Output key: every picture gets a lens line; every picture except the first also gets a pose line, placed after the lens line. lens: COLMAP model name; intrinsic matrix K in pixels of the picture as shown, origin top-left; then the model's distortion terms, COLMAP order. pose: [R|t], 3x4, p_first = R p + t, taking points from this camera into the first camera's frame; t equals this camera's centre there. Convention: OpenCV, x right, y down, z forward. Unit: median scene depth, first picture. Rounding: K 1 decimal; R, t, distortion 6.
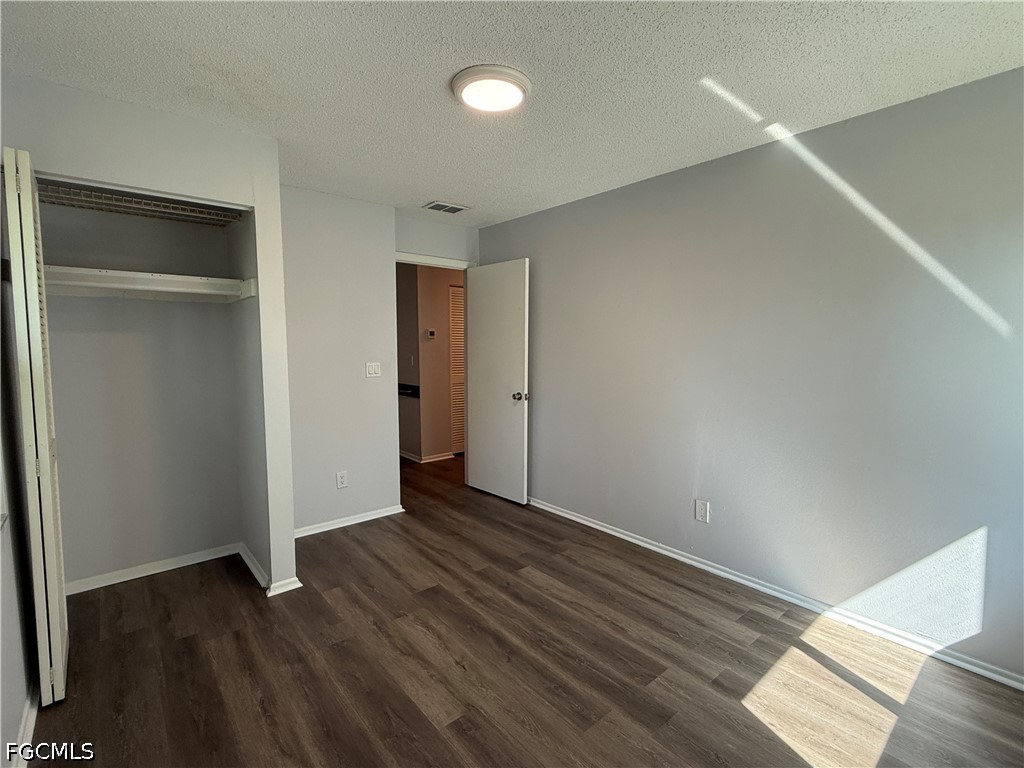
lens RADIAL K [[475.8, 0, 512.6], [0, 475.8, 381.9], [0, 0, 1]] dist [0.000141, 0.000193]
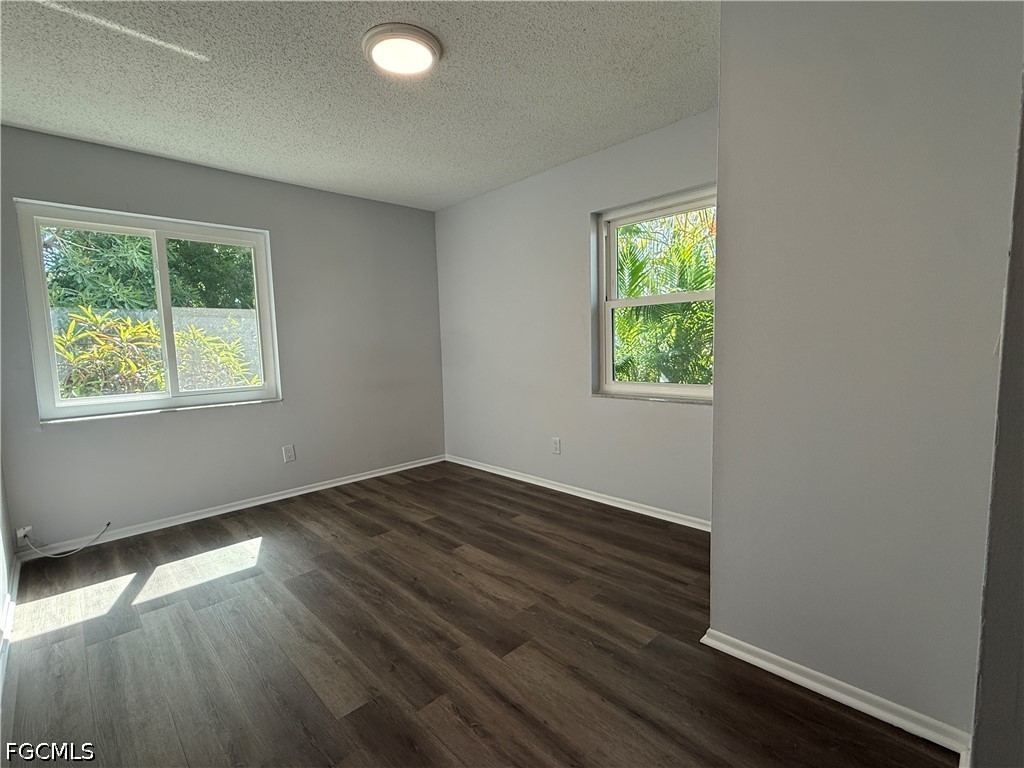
lens RADIAL K [[475.8, 0, 512.0], [0, 475.8, 385.5], [0, 0, 1]] dist [0.000141, 0.000193]
pose [[-0.997686, 0.031903, -0.060039, -0.167111], [0.020860, 0.984115, 0.176302, -0.067018], [0.064710, 0.174641, -0.982503, 1.853226]]
